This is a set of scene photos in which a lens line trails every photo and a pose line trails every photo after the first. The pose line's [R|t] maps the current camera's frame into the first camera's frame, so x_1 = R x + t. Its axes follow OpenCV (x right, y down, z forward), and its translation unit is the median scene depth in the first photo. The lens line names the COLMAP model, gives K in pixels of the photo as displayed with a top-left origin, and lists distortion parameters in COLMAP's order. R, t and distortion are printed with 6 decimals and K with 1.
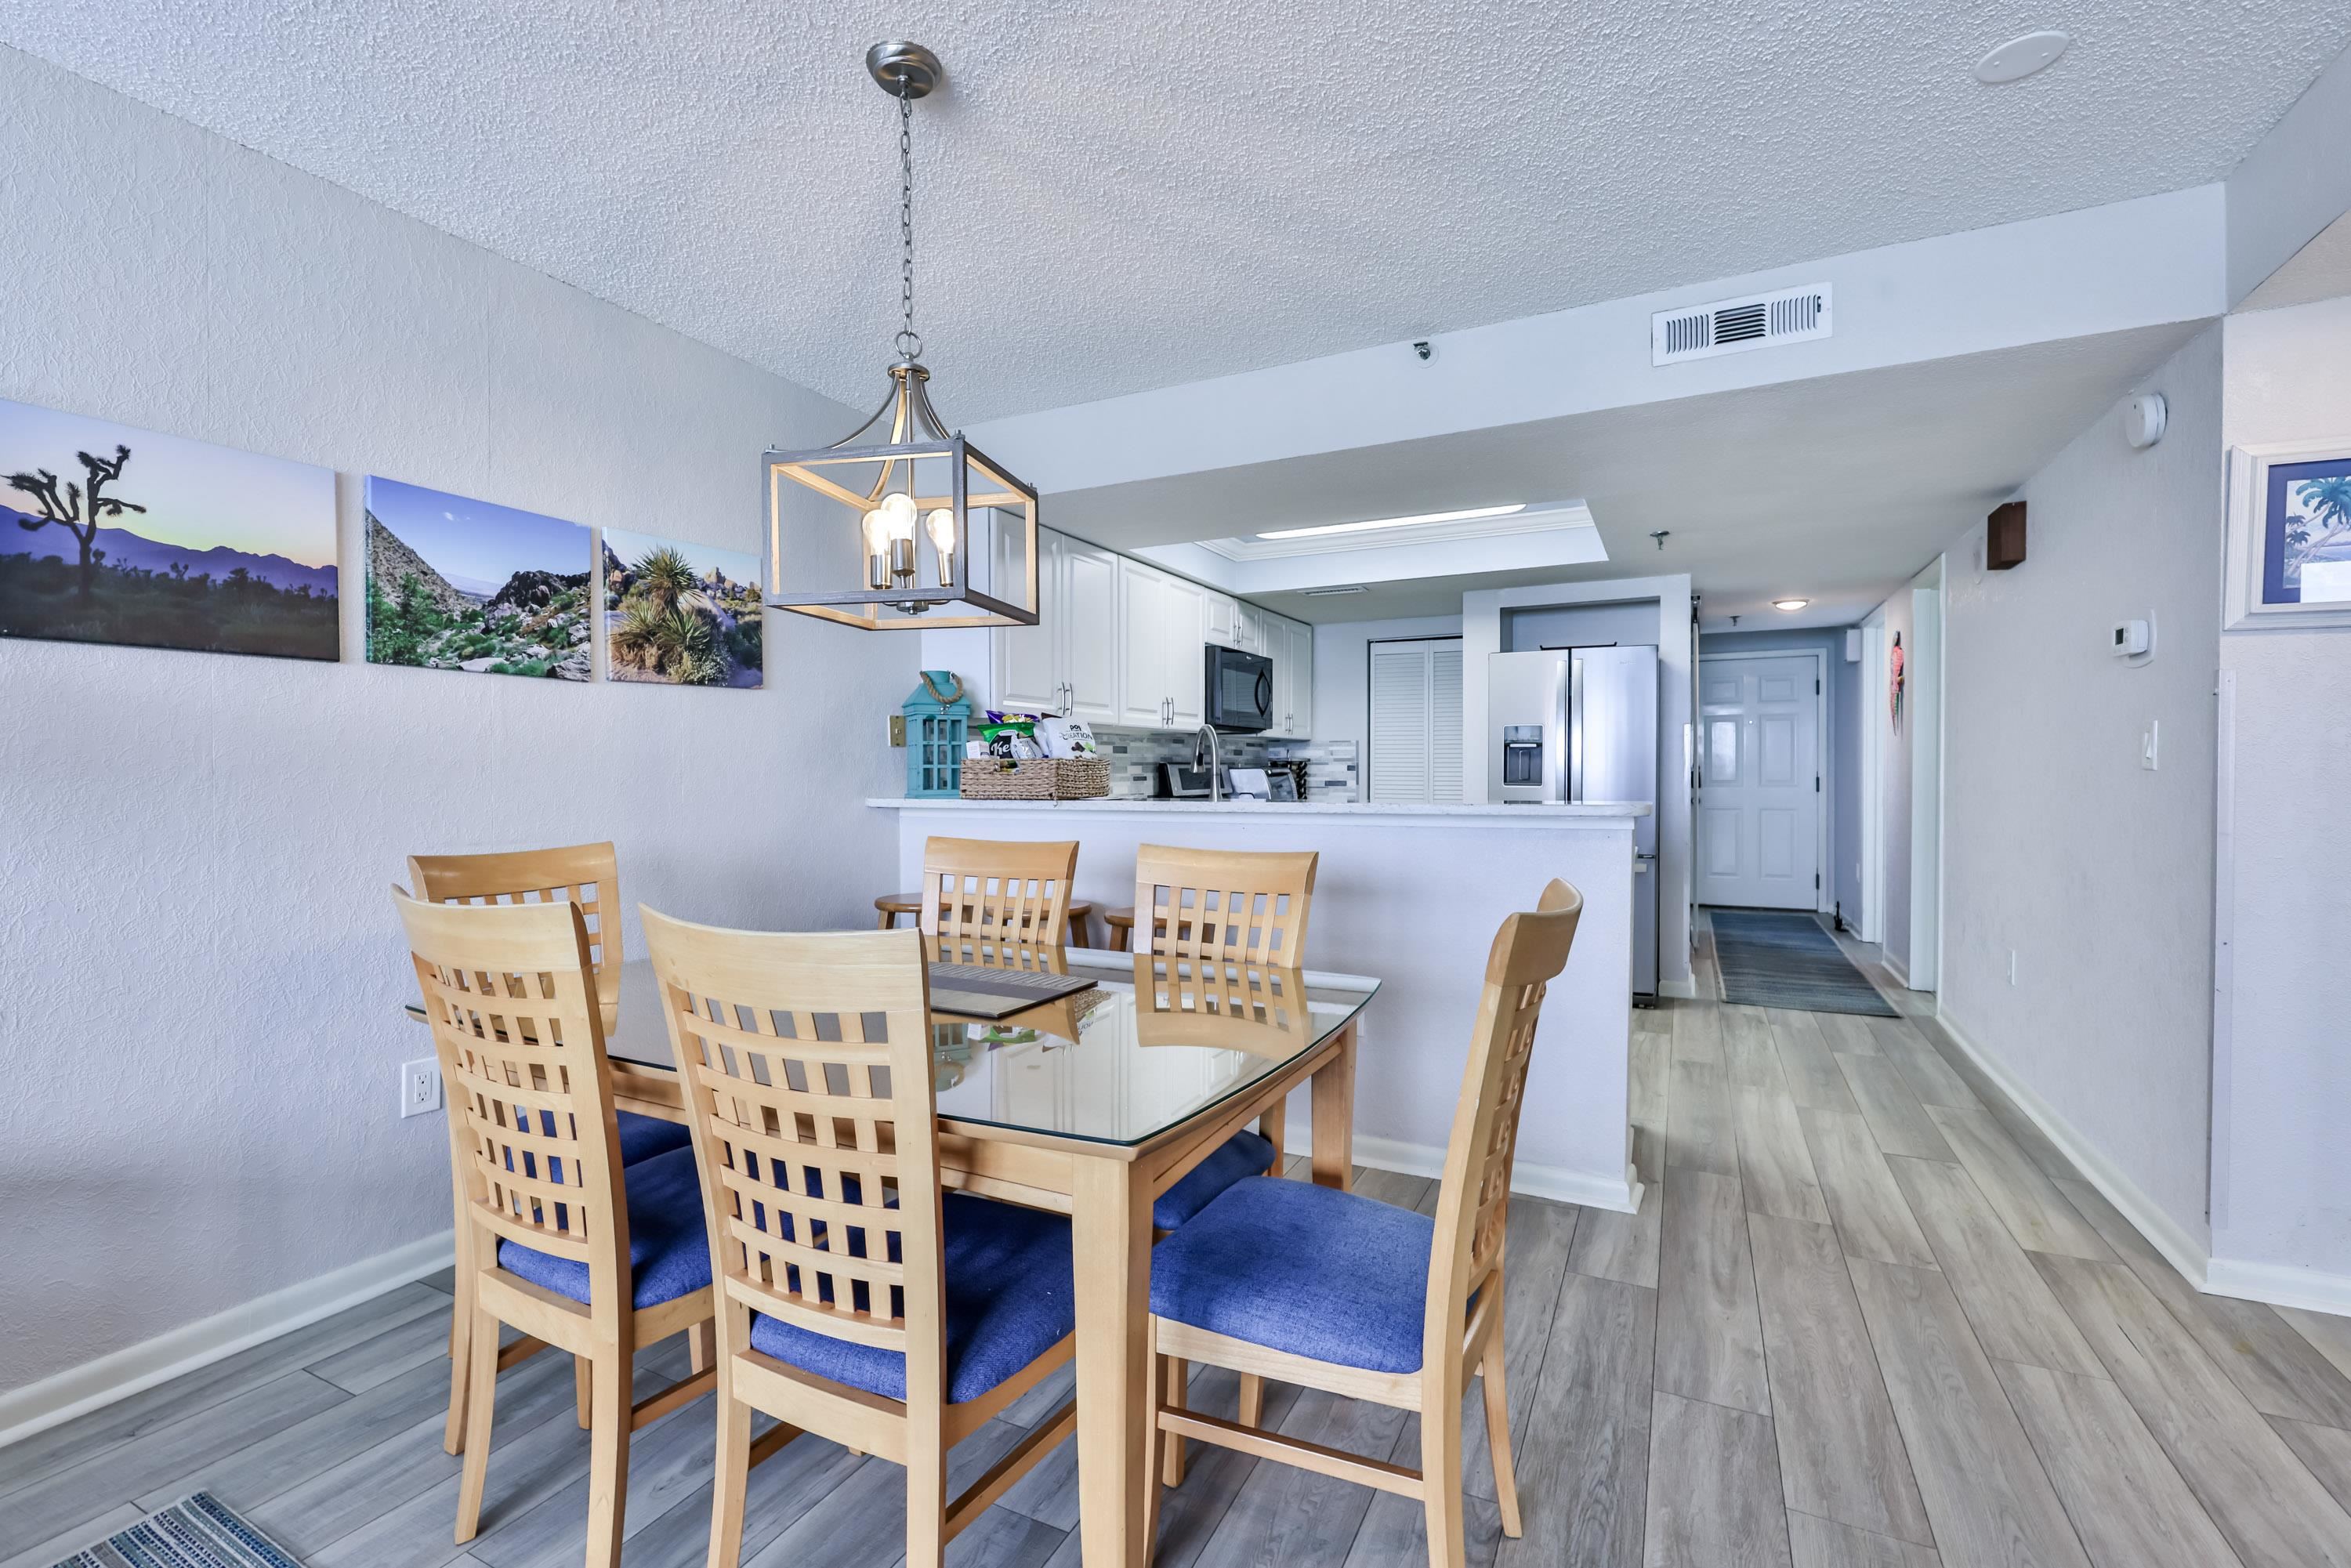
lens RADIAL K [[1018.3, 0, 1171.3], [0, 1018.3, 774.3], [0, 0, 1]] dist [-0.002000, -0.001232]
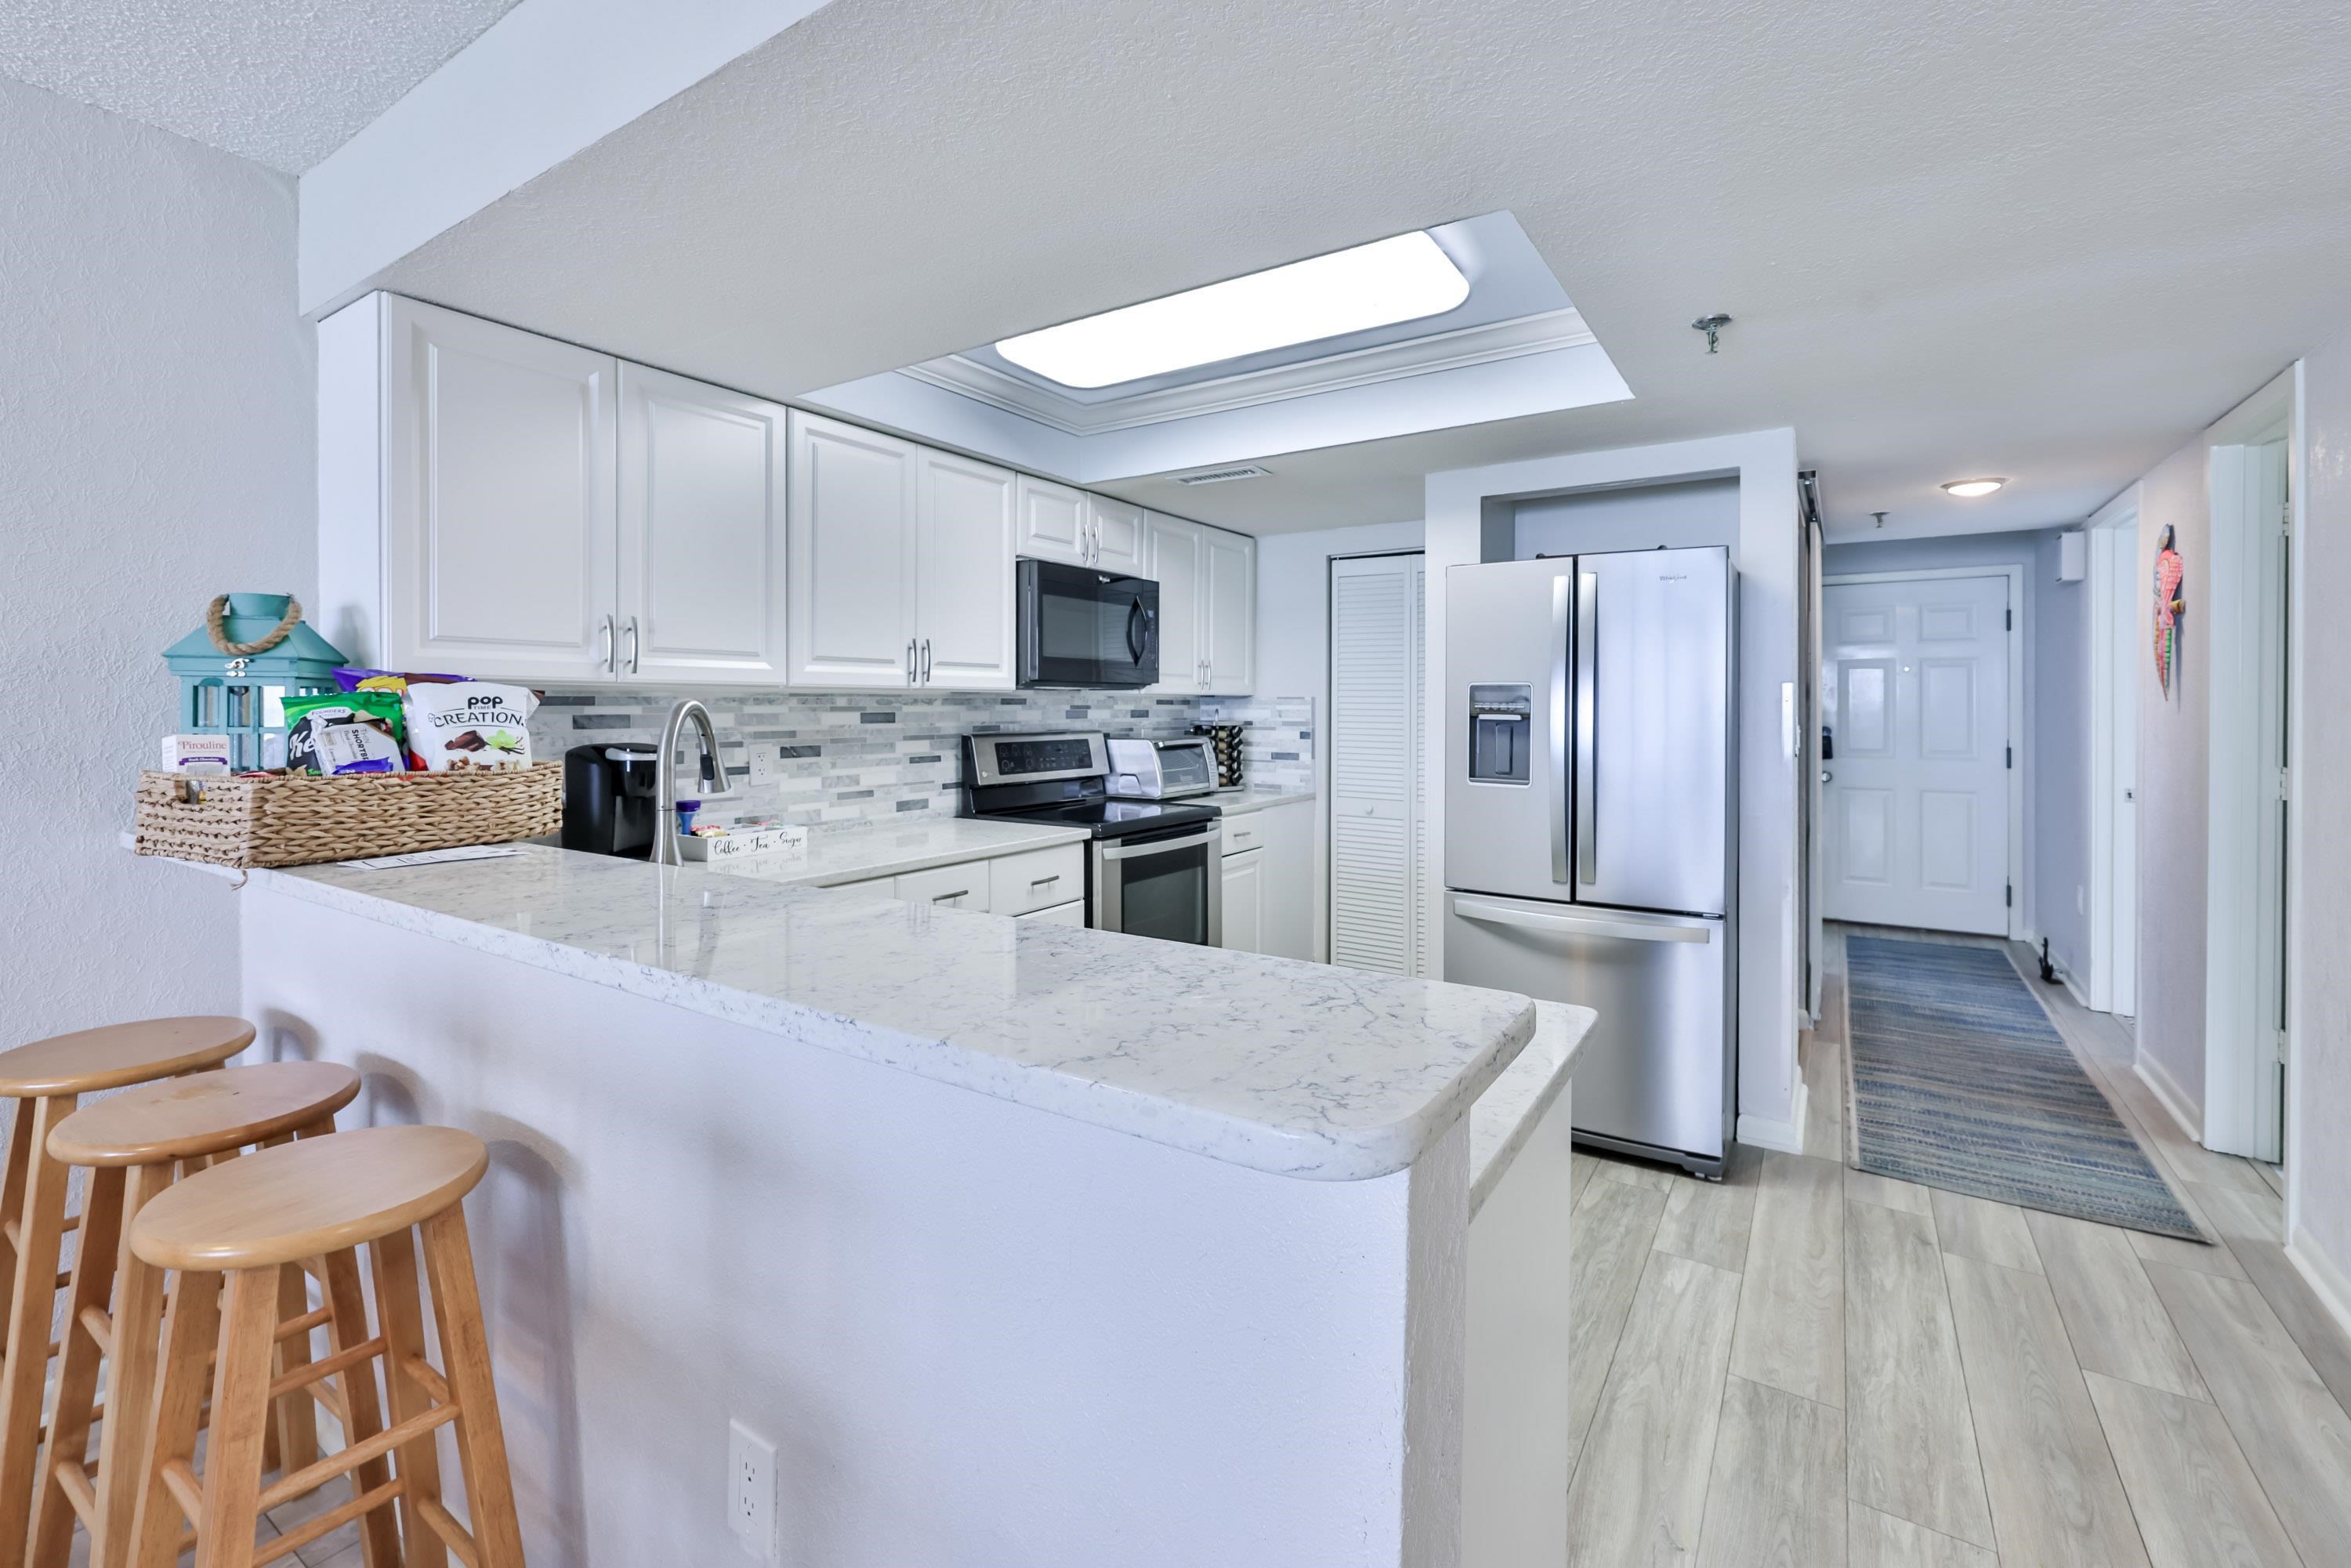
lens RADIAL K [[1018.3, 0, 1161.1], [0, 1018.3, 701.2], [0, 0, 1]] dist [-0.002000, -0.001232]
pose [[0.993227, 0.004825, -0.116086, 0.207340], [-0.006042, 0.999930, -0.010136, -0.029075], [0.116029, 0.010769, 0.993187, 0.359925]]
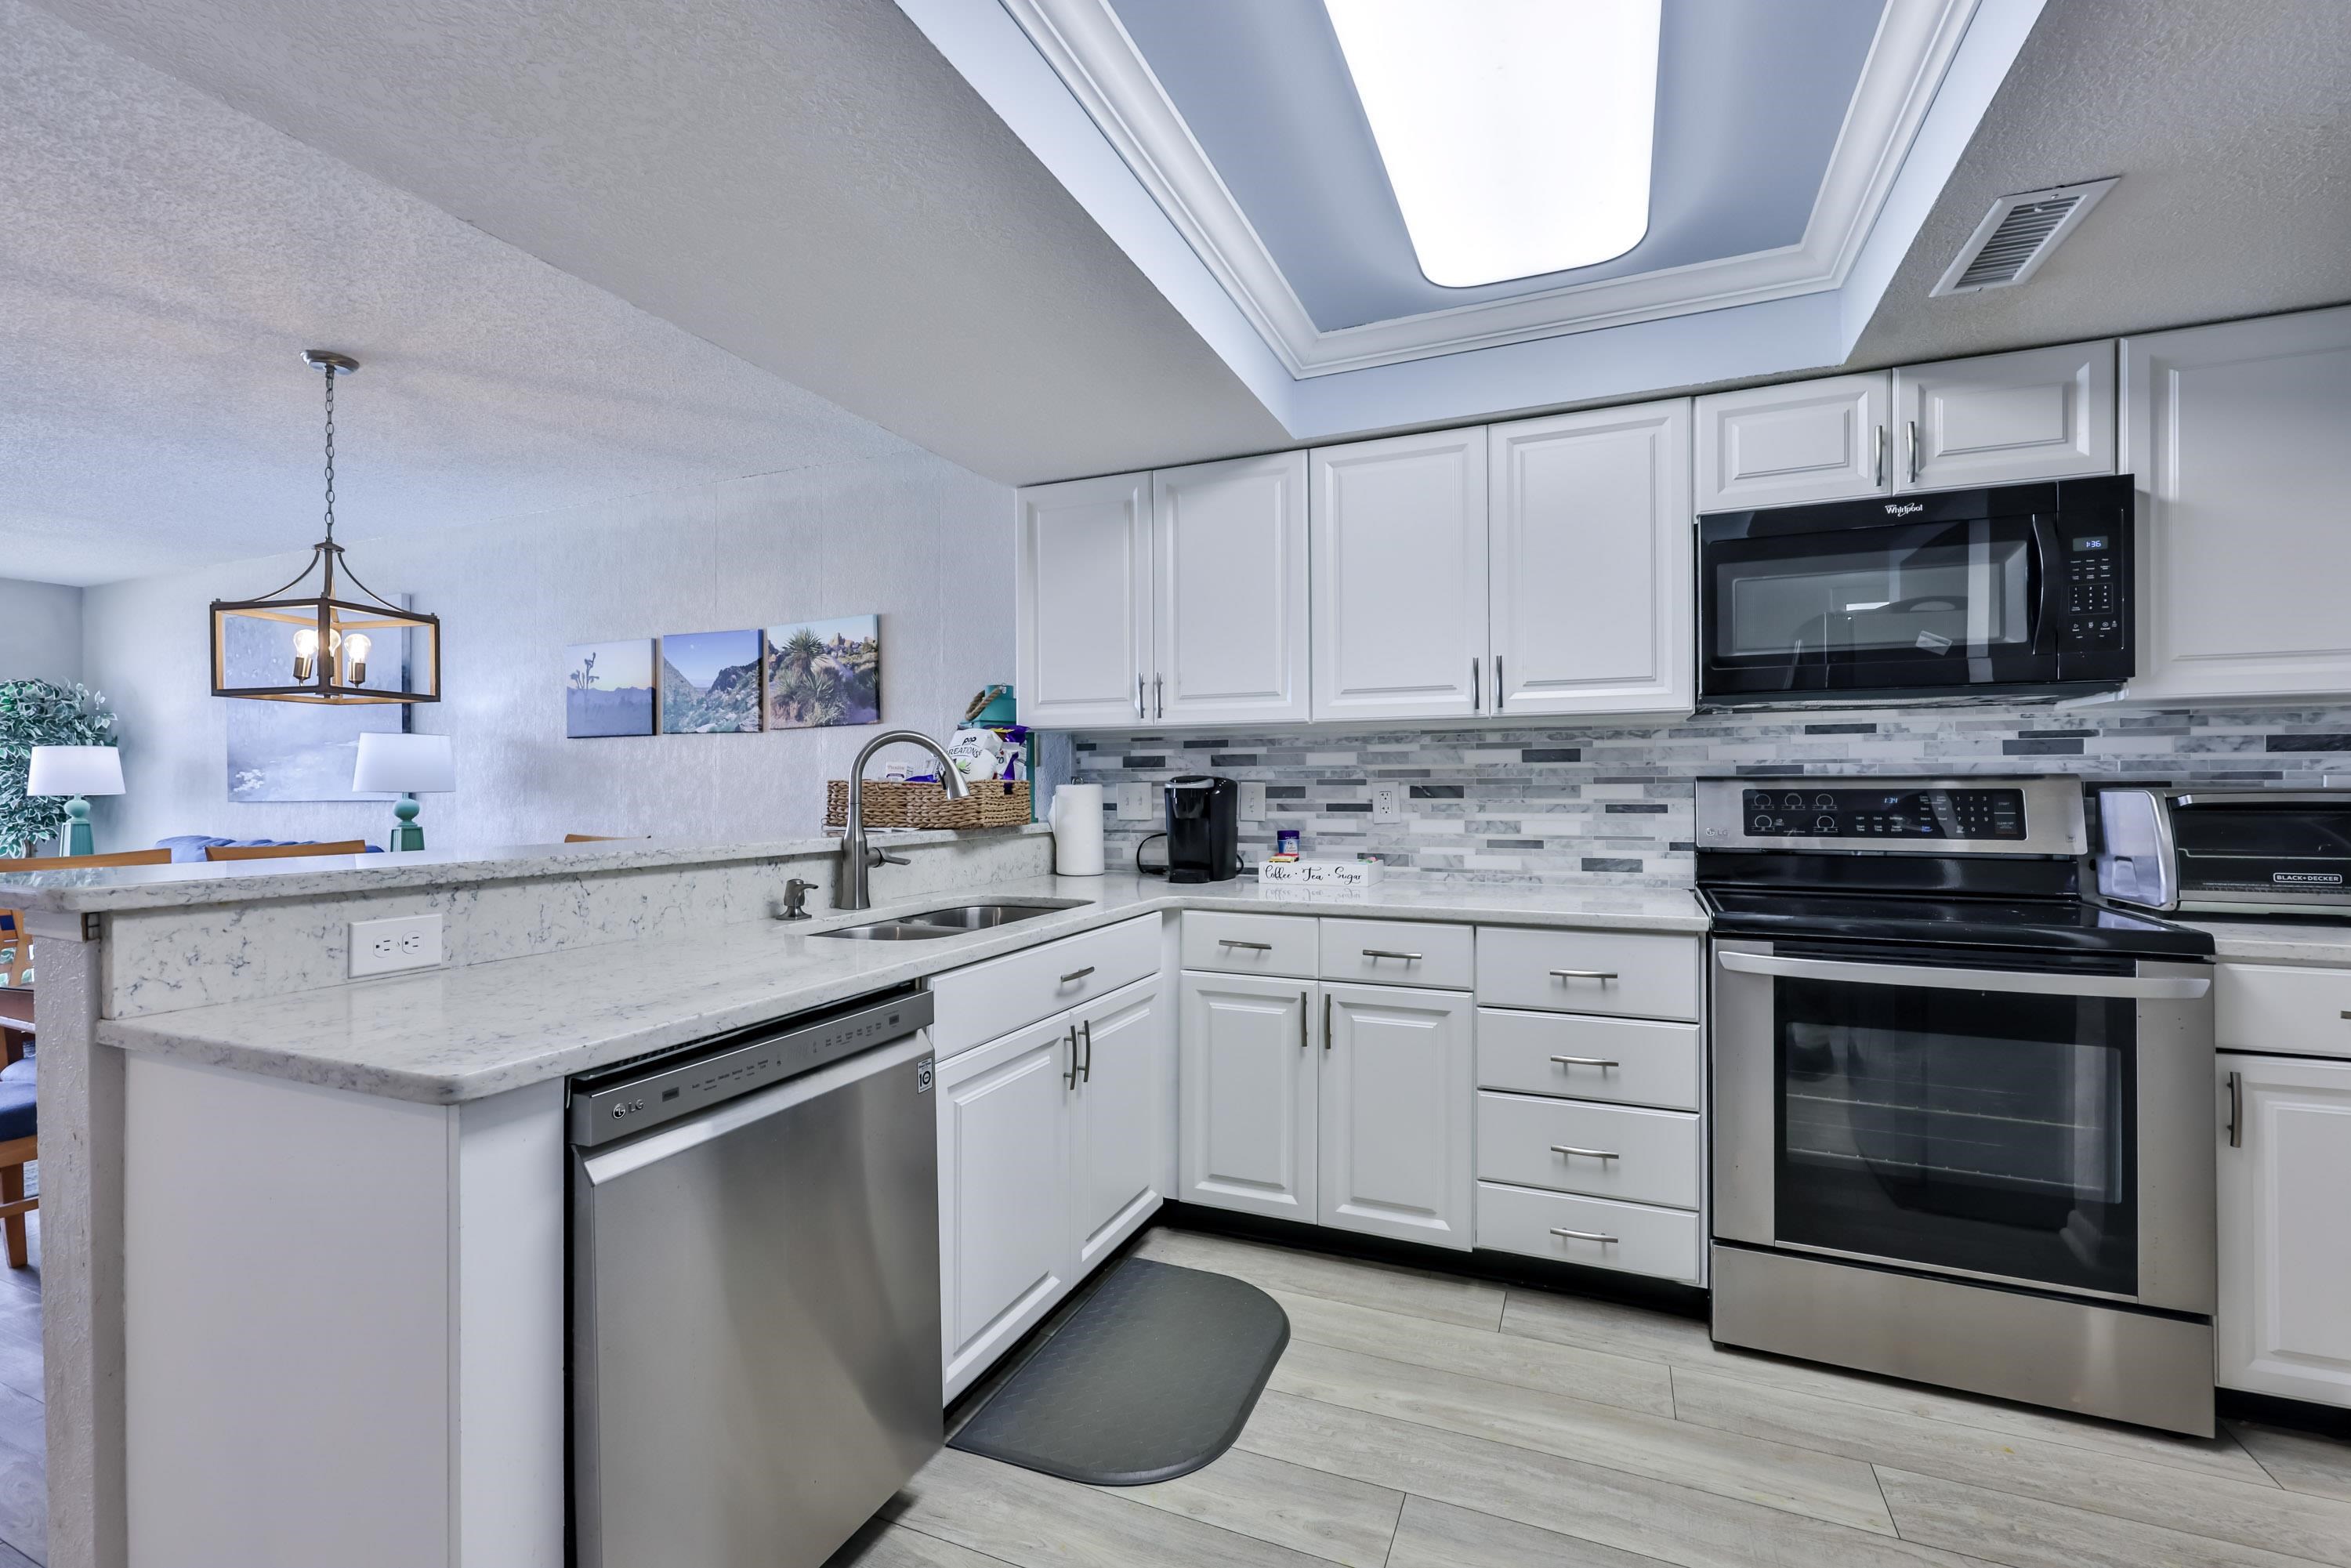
lens RADIAL K [[1018.3, 0, 1188.7], [0, 1018.3, 780.8], [0, 0, 1]] dist [-0.002000, -0.001232]
pose [[0.074447, -0.002346, -0.997222, 0.483958], [-0.002078, 0.999995, -0.002508, -0.008374], [0.997223, 0.002259, 0.074442, 0.753707]]
